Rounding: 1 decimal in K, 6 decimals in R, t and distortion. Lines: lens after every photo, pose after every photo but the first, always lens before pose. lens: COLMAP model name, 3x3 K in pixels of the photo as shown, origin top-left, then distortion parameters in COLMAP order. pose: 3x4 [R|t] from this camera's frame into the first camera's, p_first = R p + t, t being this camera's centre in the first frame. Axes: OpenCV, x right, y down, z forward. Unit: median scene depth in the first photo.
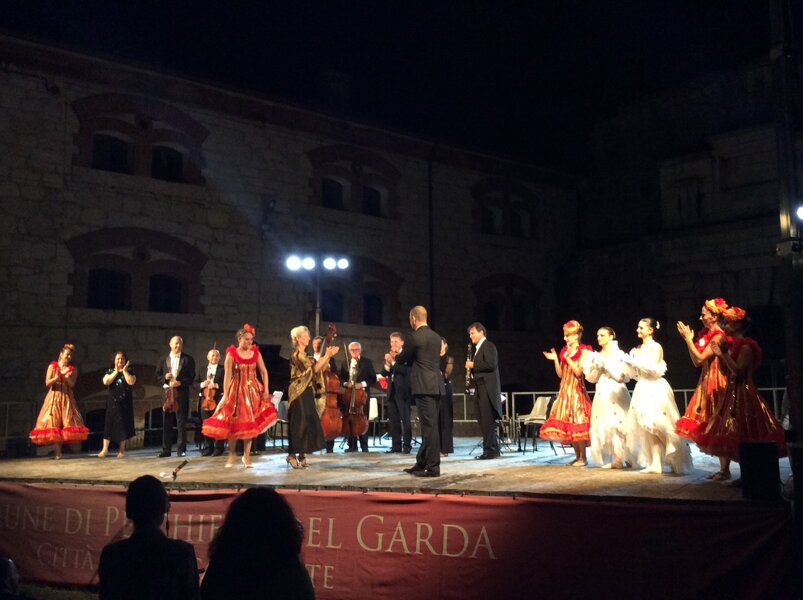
lens RADIAL K [[881.0, 0, 426.9], [0, 881.0, 276.3], [0, 0, 1]] dist [0.115790, -0.221839]
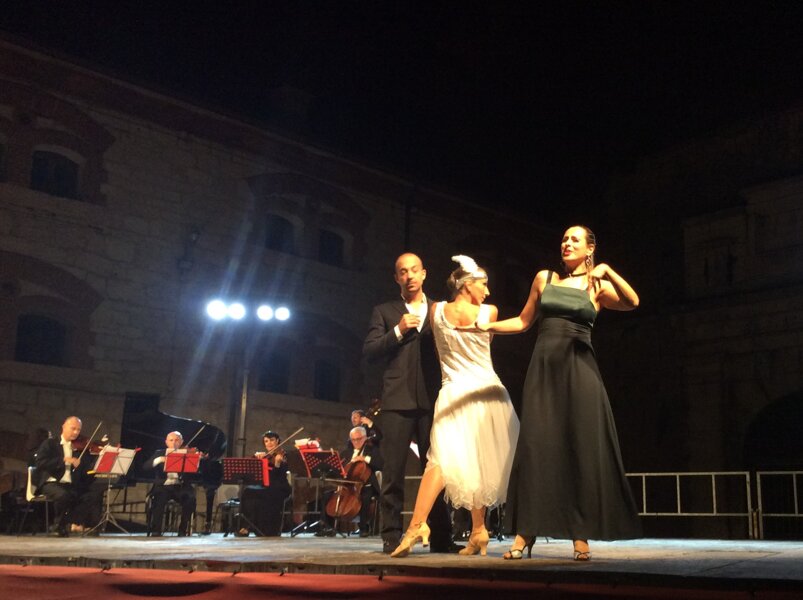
lens RADIAL K [[901.7, 0, 479.7], [0, 901.7, 371.4], [0, 0, 1]] dist [0.119488, -0.258988]
pose [[0.998651, 0.032292, 0.040658, 0.048744], [-0.030931, 0.998954, -0.033678, 0.058775], [-0.041703, 0.032375, 0.998605, 0.193393]]
